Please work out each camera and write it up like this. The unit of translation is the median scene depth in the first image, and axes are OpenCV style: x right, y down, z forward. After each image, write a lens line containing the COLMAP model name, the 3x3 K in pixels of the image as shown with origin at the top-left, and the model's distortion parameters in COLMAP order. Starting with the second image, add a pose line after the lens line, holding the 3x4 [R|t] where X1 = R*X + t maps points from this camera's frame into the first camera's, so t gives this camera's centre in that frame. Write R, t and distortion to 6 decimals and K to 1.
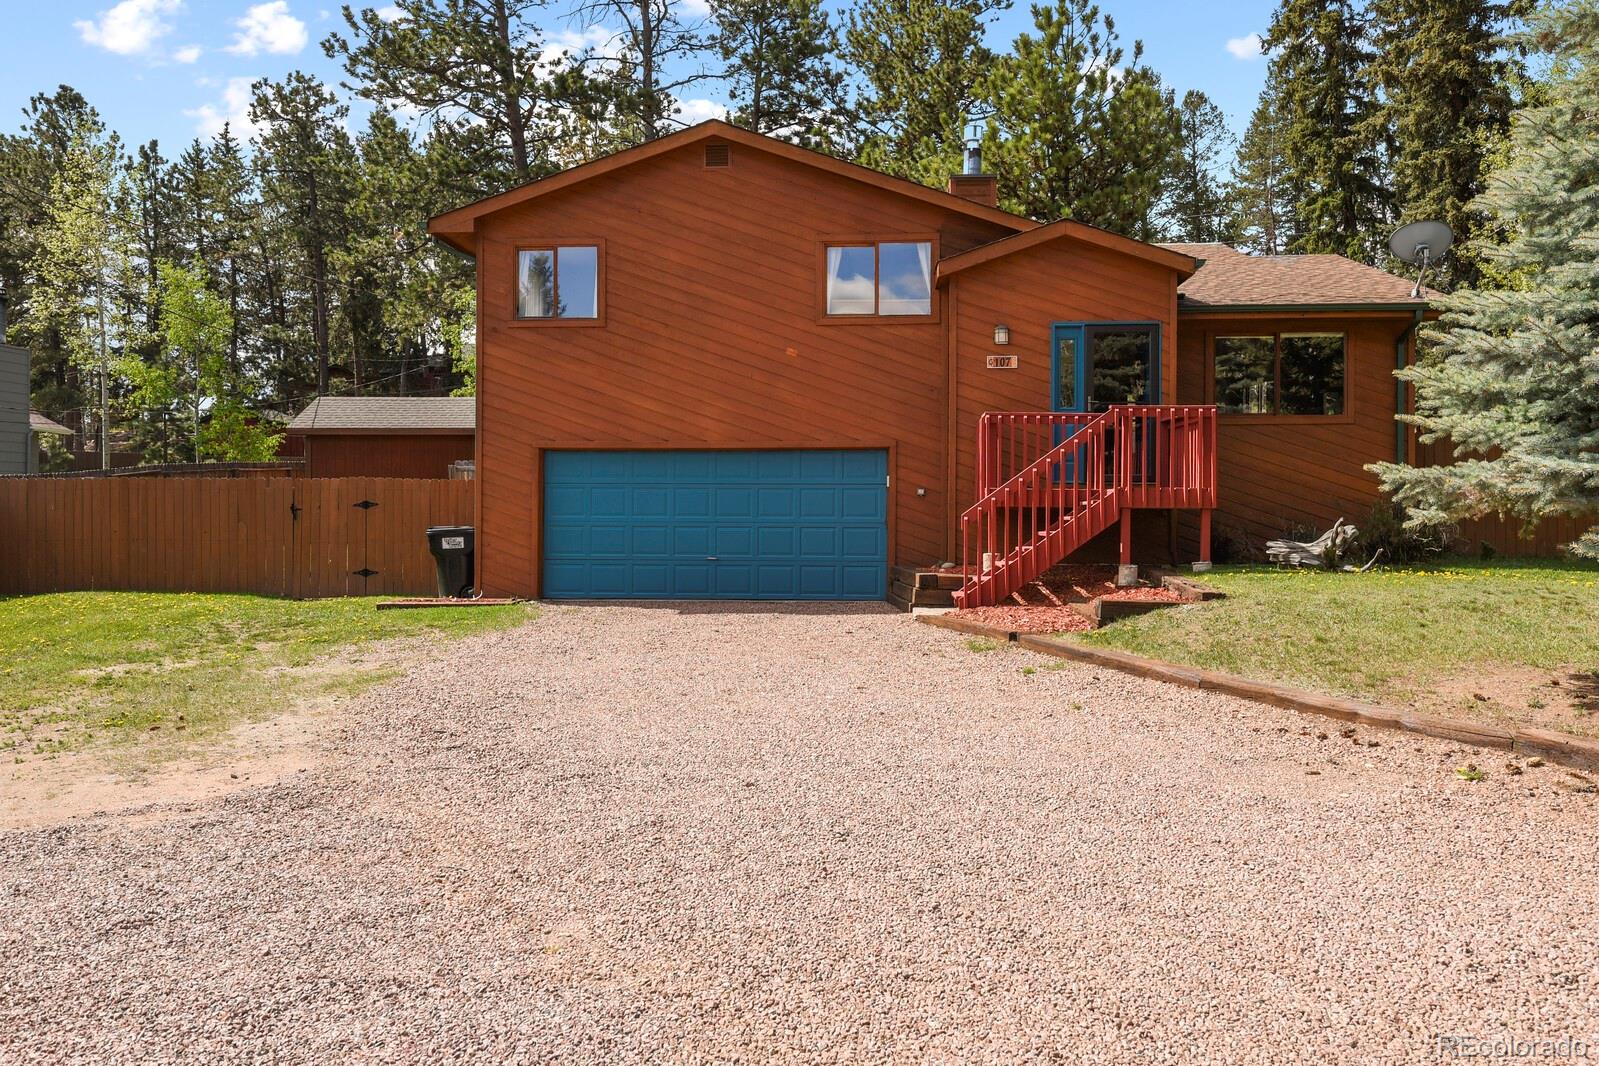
lens RADIAL K [[1240.2, 0, 802.3], [0, 1240.2, 467.4], [0, 0, 1]] dist [0.004977, -0.000059]
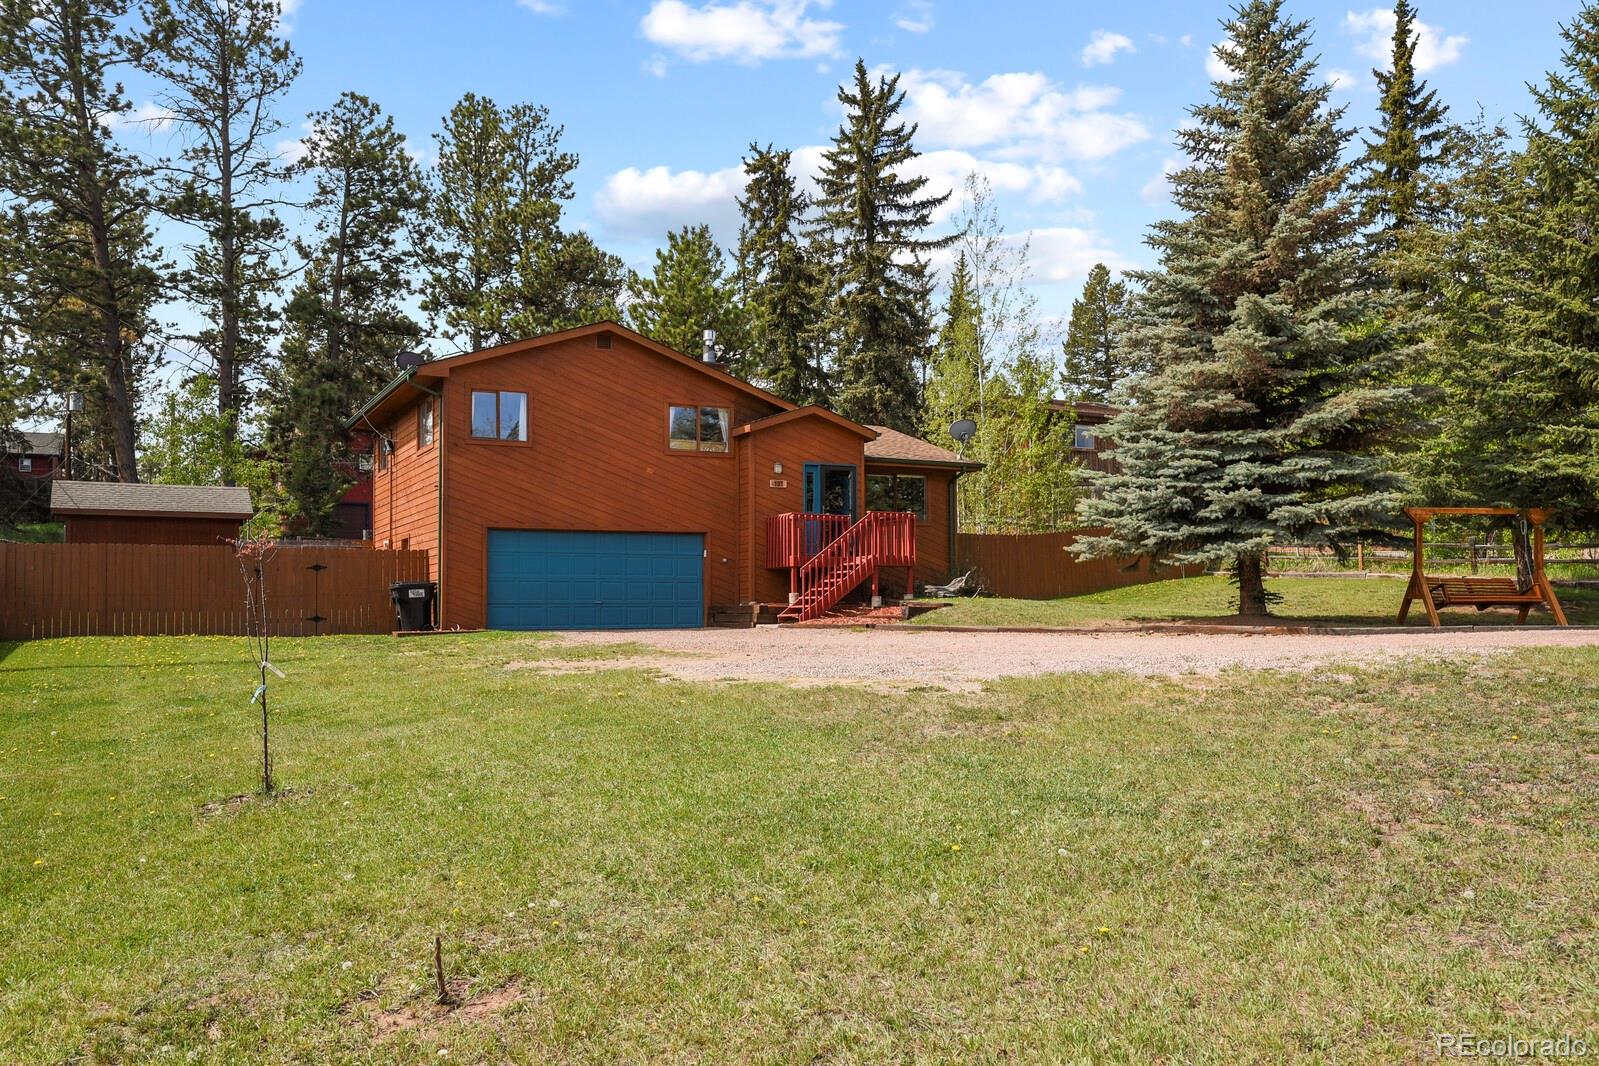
lens RADIAL K [[1243.1, 0, 799.5], [0, 1243.1, 533.0], [0, 0, 1]] dist [0.005323, 0.000995]
pose [[0.845048, 0.025046, 0.534103, -0.439585], [-0.005226, 0.999242, -0.038589, 0.029410], [-0.534664, 0.029818, 0.844538, -0.277067]]
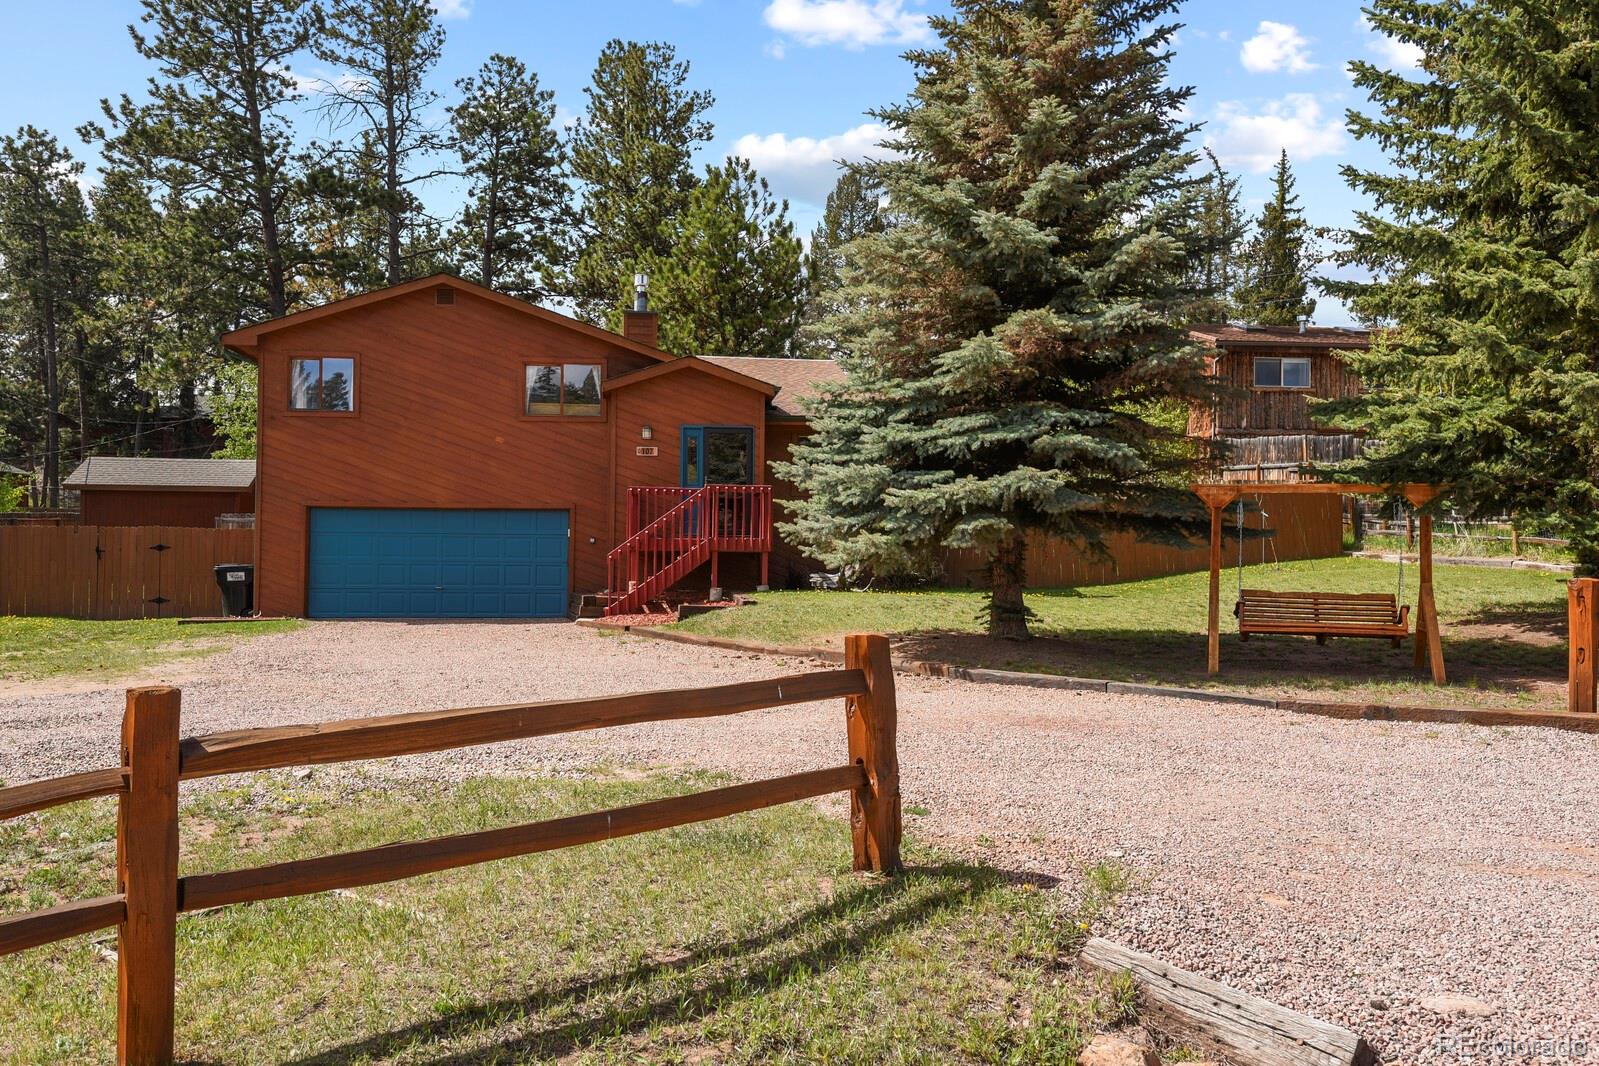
lens RADIAL K [[1233.6, 0, 799.5], [0, 1233.6, 533.0], [0, 0, 1]] dist [0.051920, -0.048253]
pose [[0.981127, 0.008612, 0.193172, 0.034598], [-0.010120, 0.999926, 0.006819, -0.000515], [-0.193099, -0.008645, 0.981141, -0.277649]]
